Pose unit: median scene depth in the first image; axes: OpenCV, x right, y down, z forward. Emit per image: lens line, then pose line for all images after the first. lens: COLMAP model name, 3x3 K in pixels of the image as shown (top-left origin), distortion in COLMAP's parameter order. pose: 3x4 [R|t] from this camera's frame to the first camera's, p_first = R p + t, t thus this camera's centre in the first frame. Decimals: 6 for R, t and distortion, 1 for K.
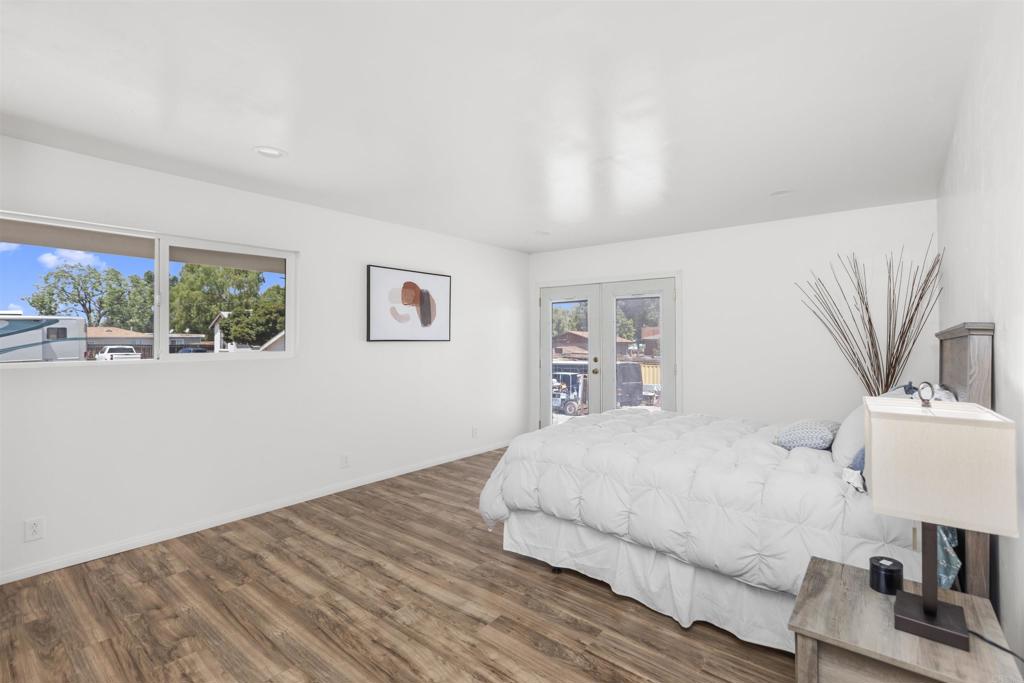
lens RADIAL K [[464.1, 0, 511.3], [0, 464.1, 335.4], [0, 0, 1]] dist [-0.000543, -0.000136]
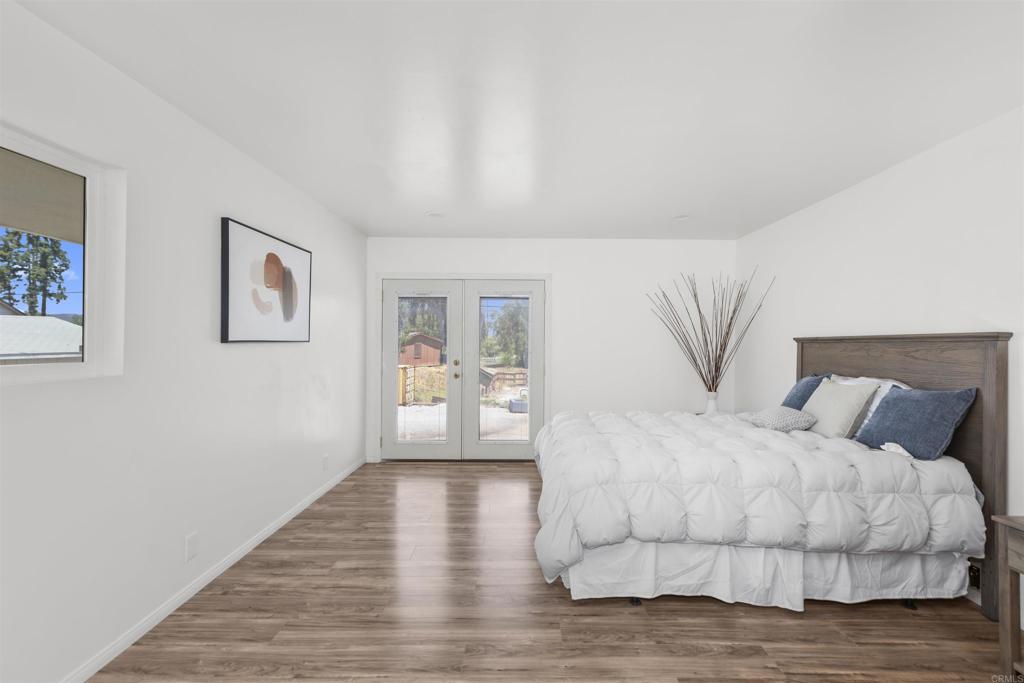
lens RADIAL K [[460.2, 0, 513.8], [0, 460.2, 337.0], [0, 0, 1]] dist [0.004172, -0.000446]
pose [[0.779079, 0.009763, 0.626849, -0.439155], [-0.010314, 0.999943, -0.002756, 0.004235], [-0.626841, -0.004318, 0.779136, 0.317934]]
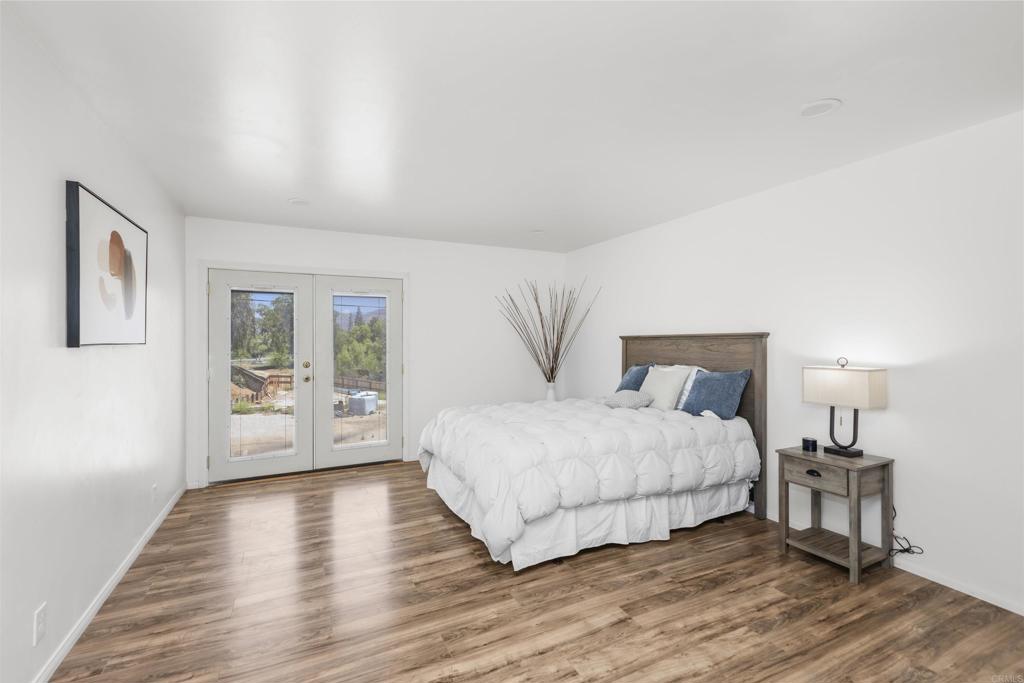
lens RADIAL K [[460.2, 0, 513.8], [0, 460.2, 337.0], [0, 0, 1]] dist [0.004172, -0.000446]
pose [[0.416791, 0.002340, 0.908999, -0.608978], [-0.004157, 0.999991, -0.000668, 0.001821], [-0.908993, -0.003500, 0.416797, 0.454438]]
